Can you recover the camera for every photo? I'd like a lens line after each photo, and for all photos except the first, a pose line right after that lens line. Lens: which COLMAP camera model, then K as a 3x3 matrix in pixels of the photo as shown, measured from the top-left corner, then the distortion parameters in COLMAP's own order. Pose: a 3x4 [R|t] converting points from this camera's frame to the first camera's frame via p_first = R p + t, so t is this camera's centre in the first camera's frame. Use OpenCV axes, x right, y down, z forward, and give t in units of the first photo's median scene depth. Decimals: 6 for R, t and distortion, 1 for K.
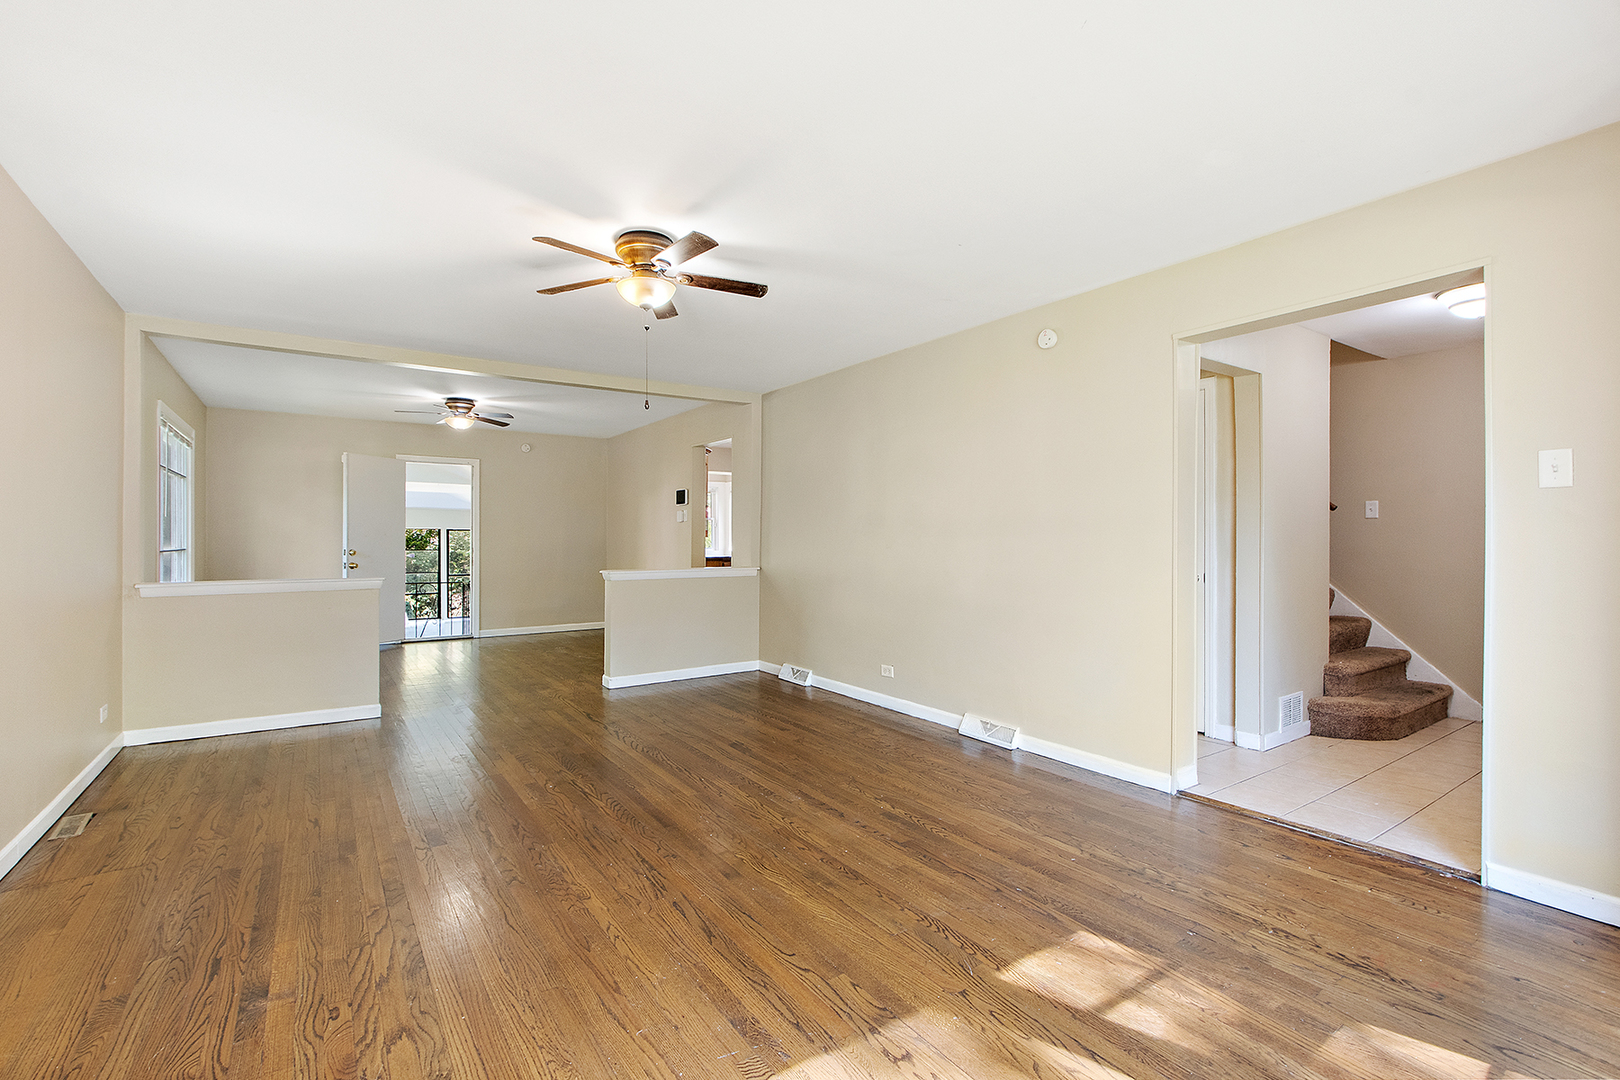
lens RADIAL K [[739.6, 0, 805.0], [0, 739.6, 541.3], [0, 0, 1]] dist [0.000622, -0.000026]
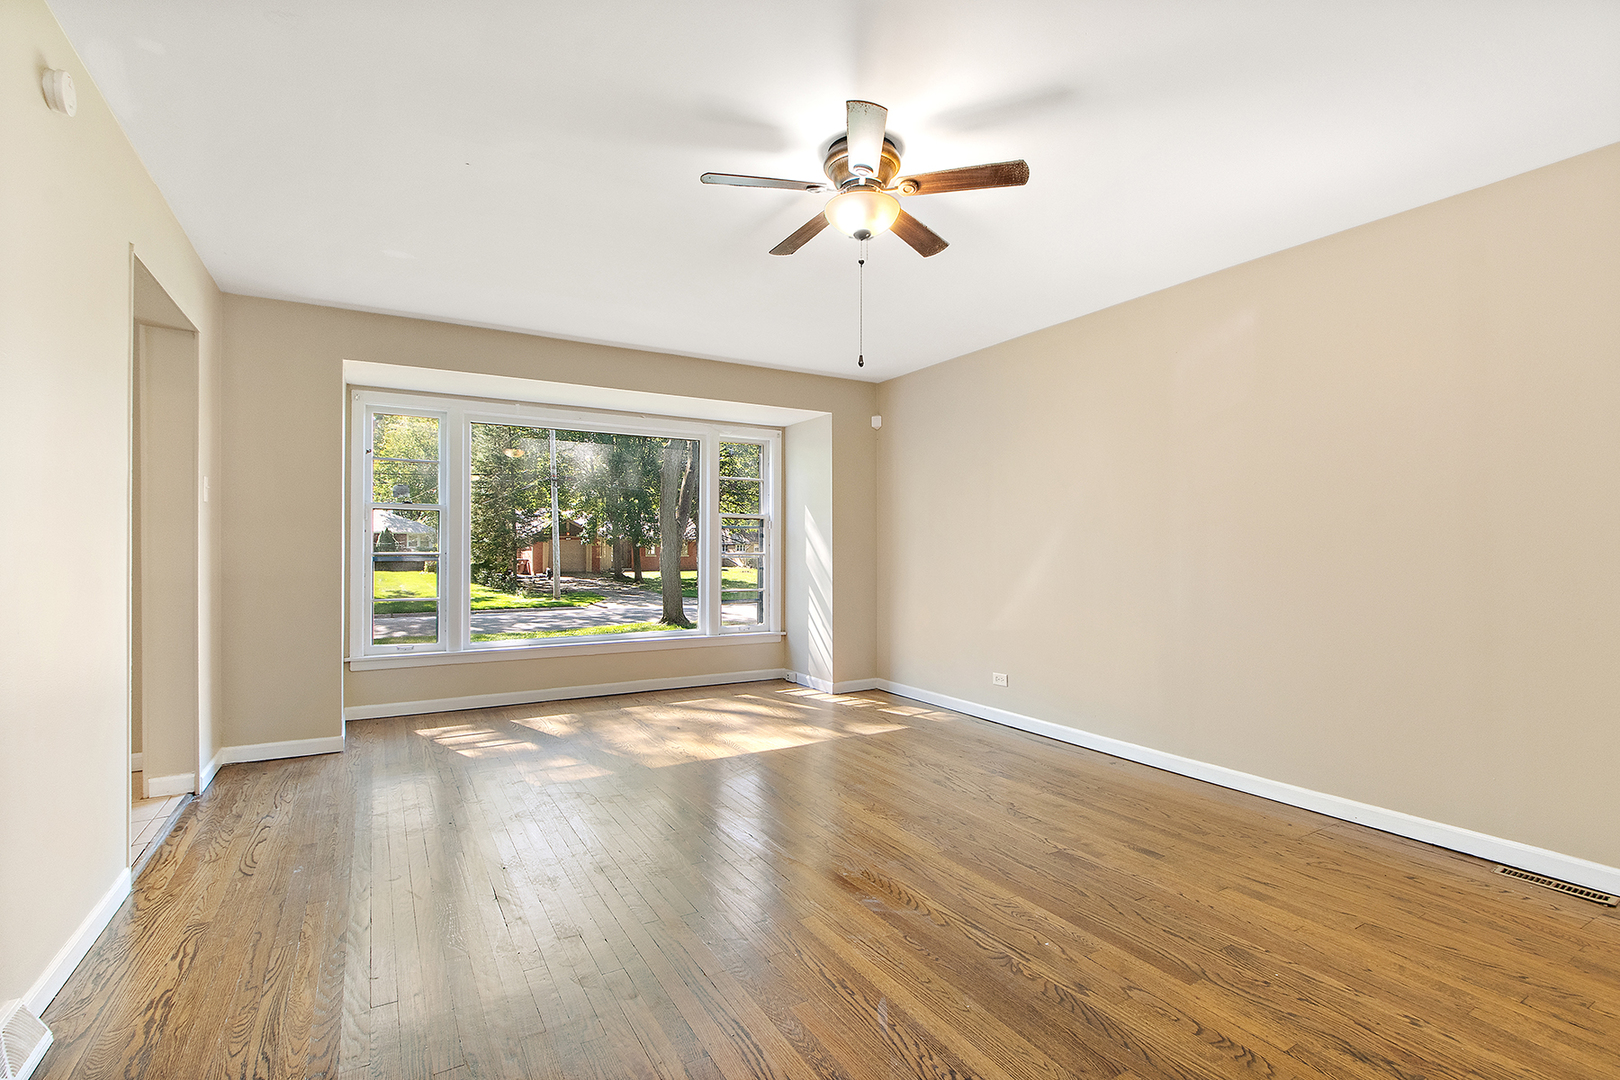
lens RADIAL K [[739.6, 0, 805.0], [0, 739.6, 541.3], [0, 0, 1]] dist [0.000622, -0.000026]
pose [[-0.997971, -0.001502, 0.063653, -0.215878], [-0.001927, 0.999976, -0.006614, 0.011040], [-0.063641, -0.006723, -0.997950, 1.876831]]
